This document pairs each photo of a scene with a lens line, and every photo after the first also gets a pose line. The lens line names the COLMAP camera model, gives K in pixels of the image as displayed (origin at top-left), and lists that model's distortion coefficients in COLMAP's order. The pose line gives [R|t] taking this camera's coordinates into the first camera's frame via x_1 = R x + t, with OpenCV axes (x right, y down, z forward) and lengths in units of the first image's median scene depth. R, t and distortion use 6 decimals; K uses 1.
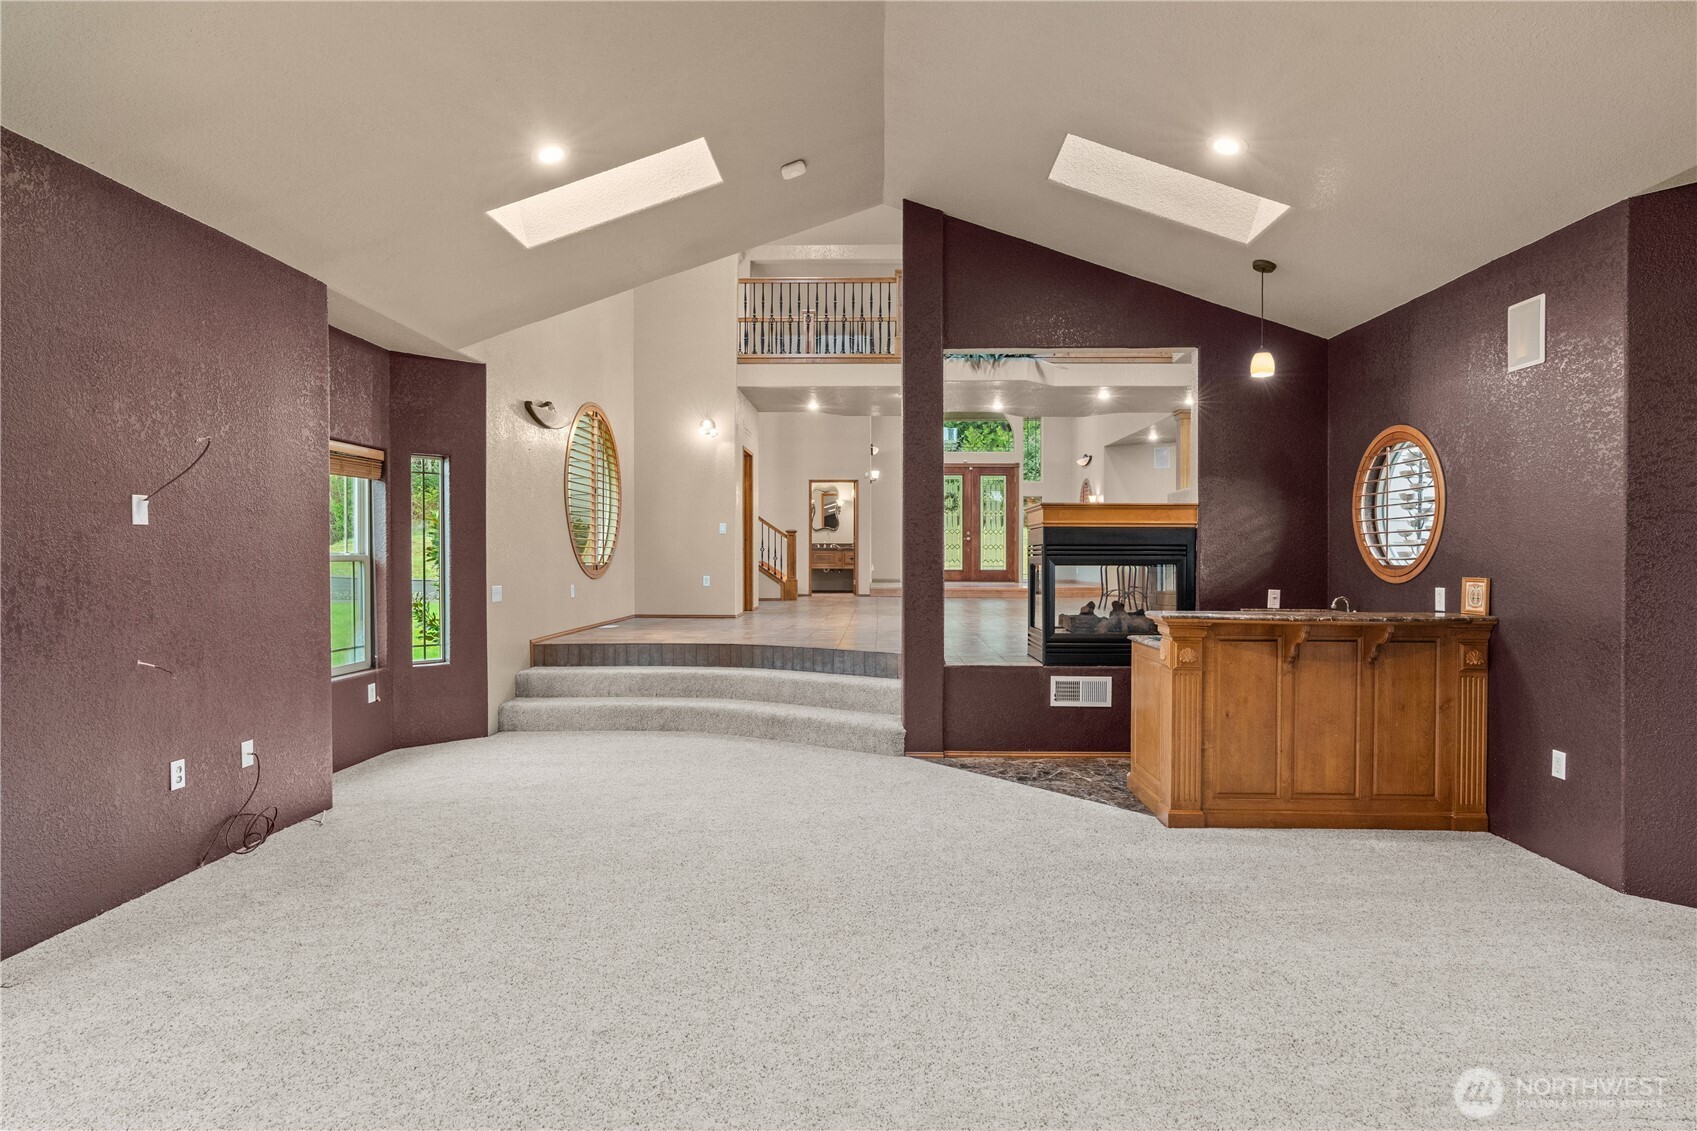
lens RADIAL K [[874.5, 0, 847.8], [0, 874.5, 568.3], [0, 0, 1]] dist [-0.001532, 0.000997]
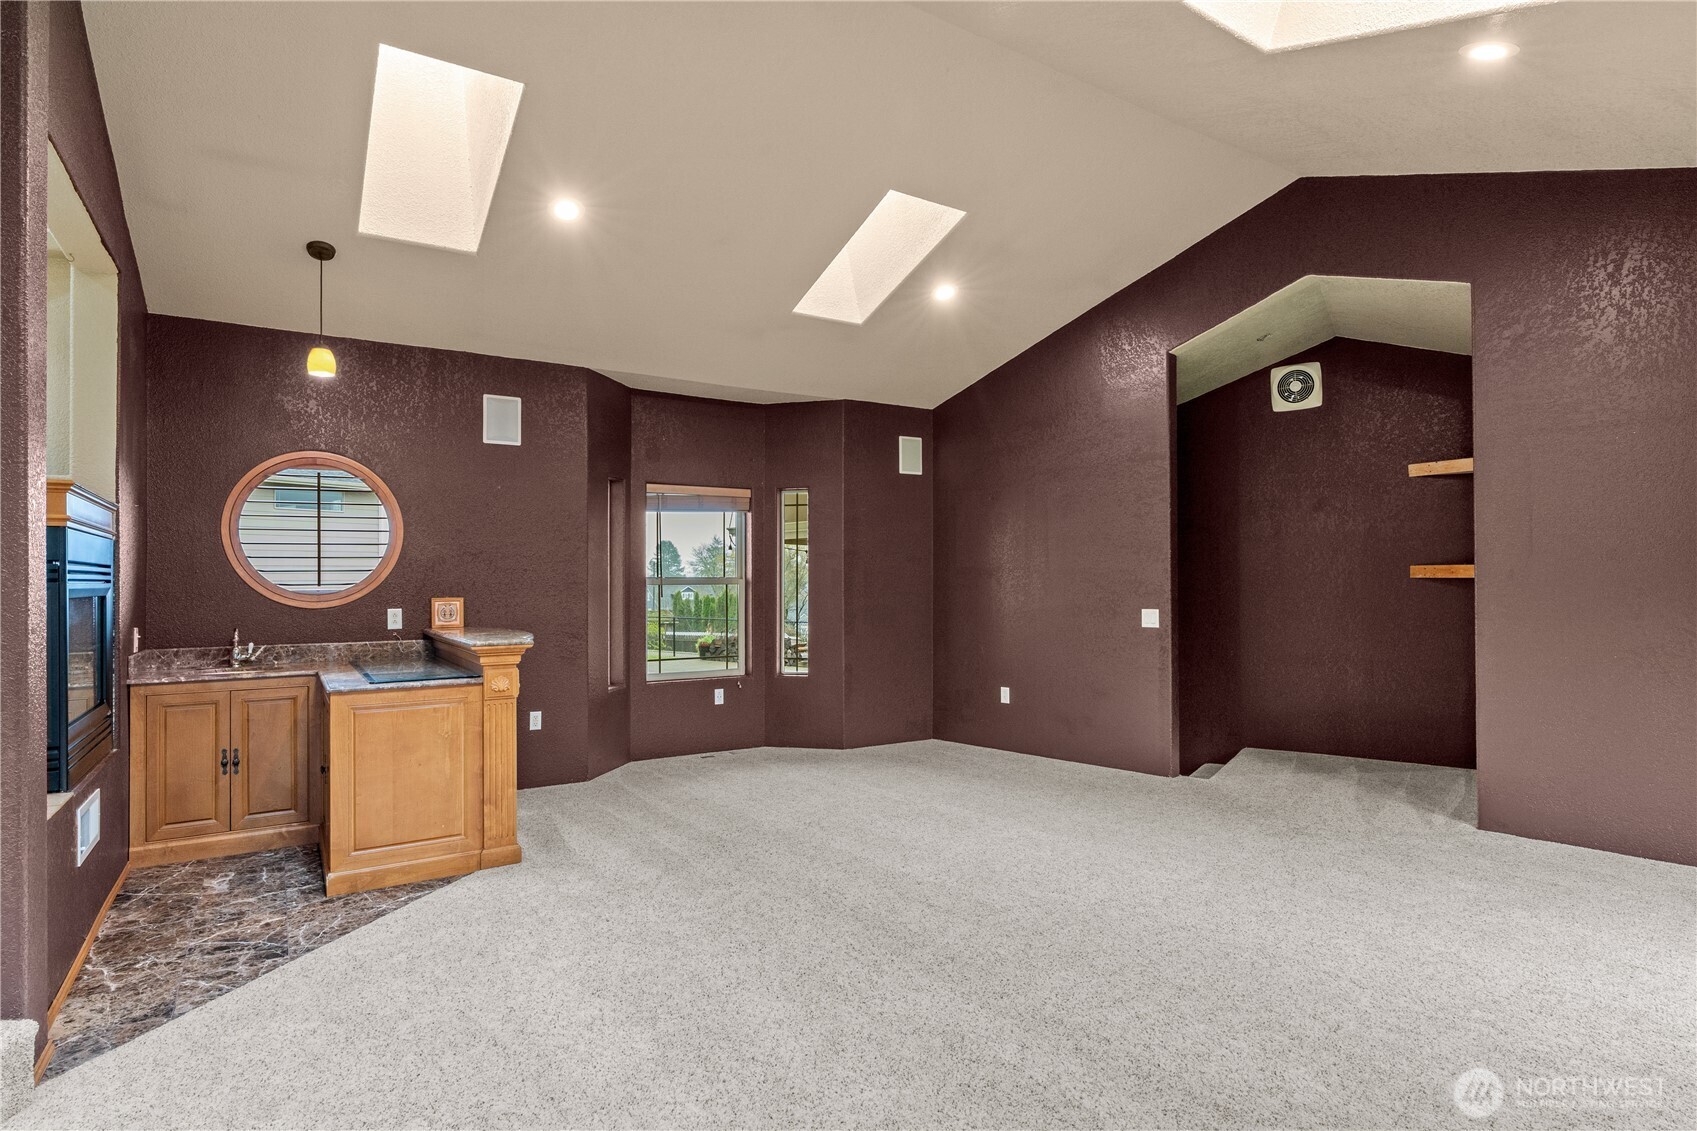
lens RADIAL K [[888.4, 0, 849.6], [0, 888.4, 569.6], [0, 0, 1]] dist [0.001338, 0.000107]
pose [[-0.567181, 0.008602, 0.823549, -0.656875], [0.011534, 0.999930, -0.002500, -0.020411], [-0.823513, 0.008081, -0.567240, 1.268612]]
